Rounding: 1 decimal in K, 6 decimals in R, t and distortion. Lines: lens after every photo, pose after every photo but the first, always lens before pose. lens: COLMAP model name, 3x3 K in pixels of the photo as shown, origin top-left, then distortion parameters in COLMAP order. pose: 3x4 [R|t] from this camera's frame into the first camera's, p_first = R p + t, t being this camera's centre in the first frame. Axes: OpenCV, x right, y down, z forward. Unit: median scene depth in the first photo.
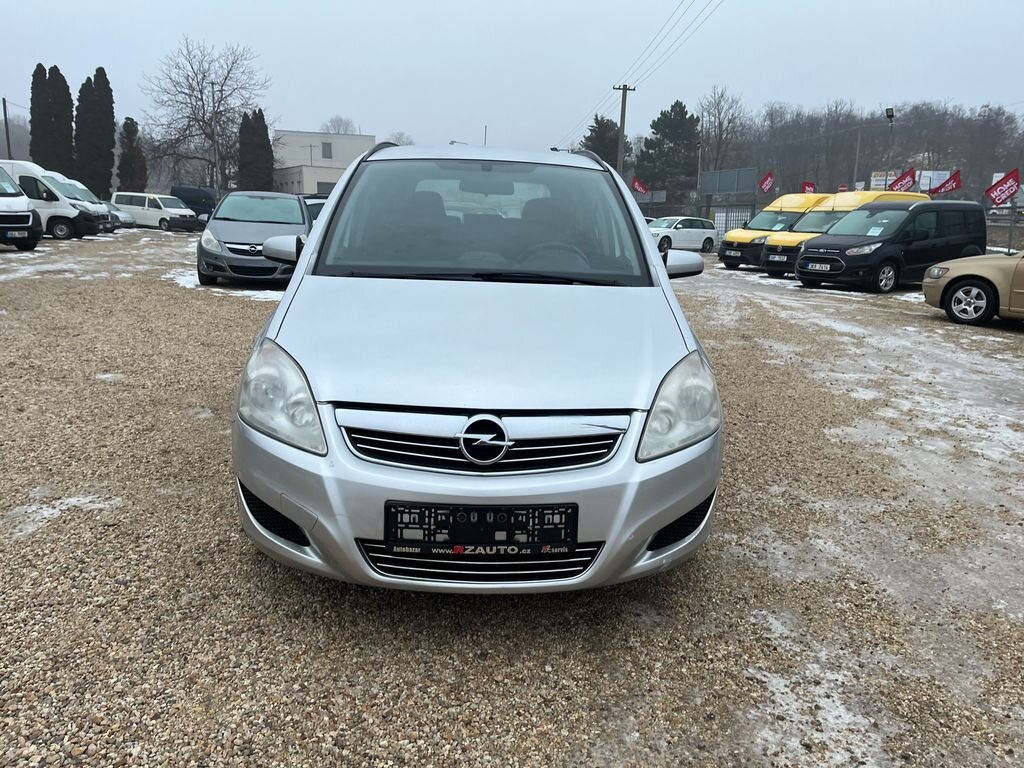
lens RADIAL K [[768.2, 0, 515.7], [0, 768.2, 389.3], [0, 0, 1]] dist [0.068205, -0.092553]
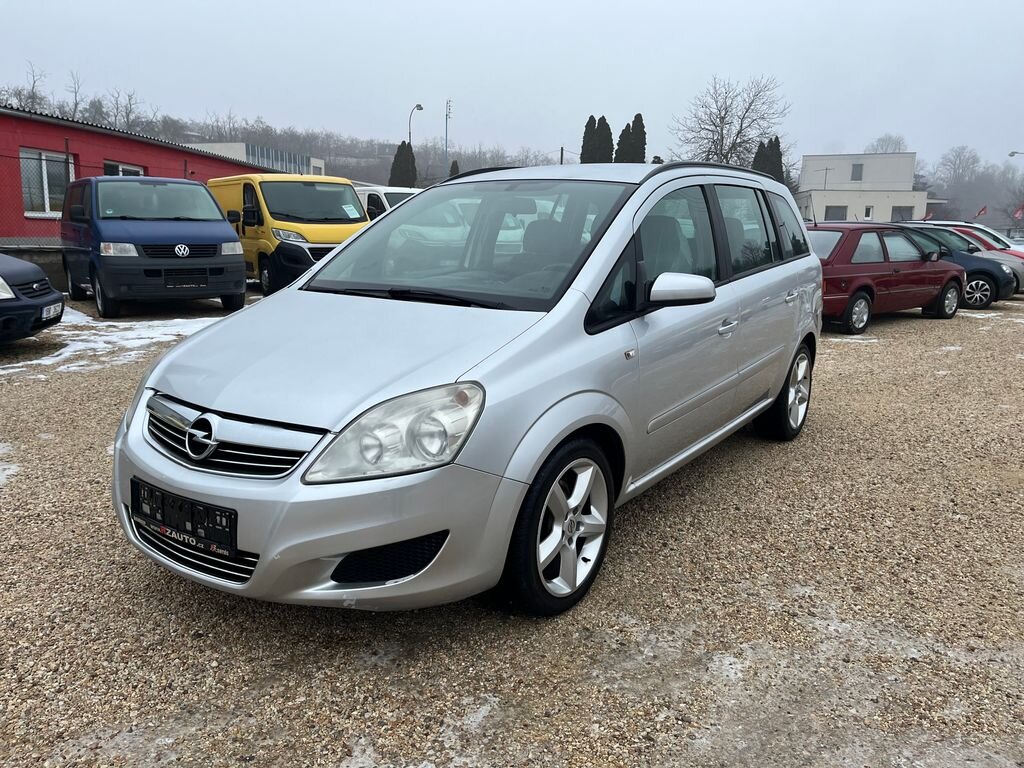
lens RADIAL K [[768.2, 0, 519.0], [0, 768.2, 382.7], [0, 0, 1]] dist [0.068205, -0.092553]
pose [[0.795878, 0.099773, -0.597179, 0.887826], [-0.124002, 0.992282, 0.000523, -0.060790], [0.592623, 0.073635, 0.802107, 0.350936]]
